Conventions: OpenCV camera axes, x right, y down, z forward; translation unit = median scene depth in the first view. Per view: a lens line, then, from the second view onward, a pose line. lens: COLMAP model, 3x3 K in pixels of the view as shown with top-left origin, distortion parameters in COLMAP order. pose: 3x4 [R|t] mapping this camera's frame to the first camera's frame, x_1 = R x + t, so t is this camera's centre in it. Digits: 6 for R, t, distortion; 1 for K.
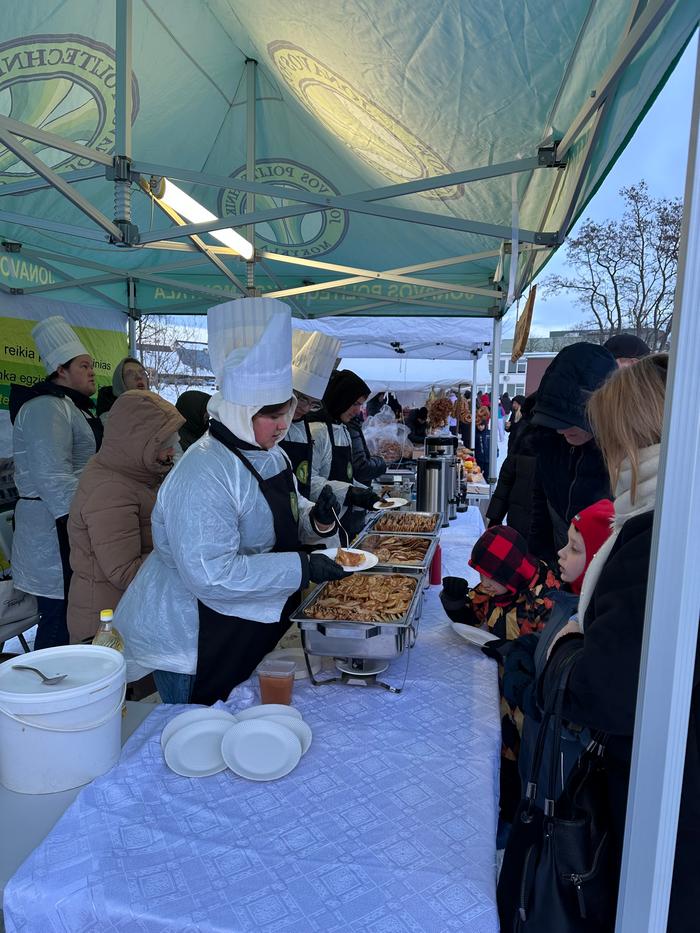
lens RADIAL K [[690.4, 0, 330.2], [0, 690.4, 496.5], [0, 0, 1]] dist [0.213846, -0.155978]
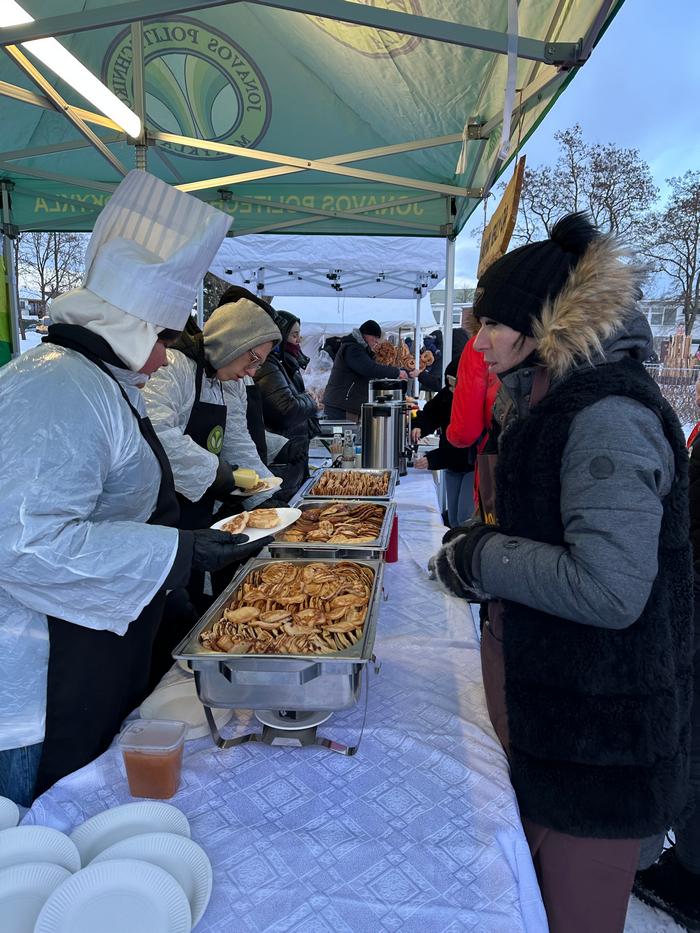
lens RADIAL K [[641.8, 0, 350.0], [0, 641.8, 466.5], [0, 0, 1]] dist [0.003699, -0.091227]
pose [[0.992442, -0.020427, 0.121001, 0.021254], [0.017423, 0.999514, 0.025834, -0.000330], [-0.121470, -0.023530, 0.992316, 0.296153]]
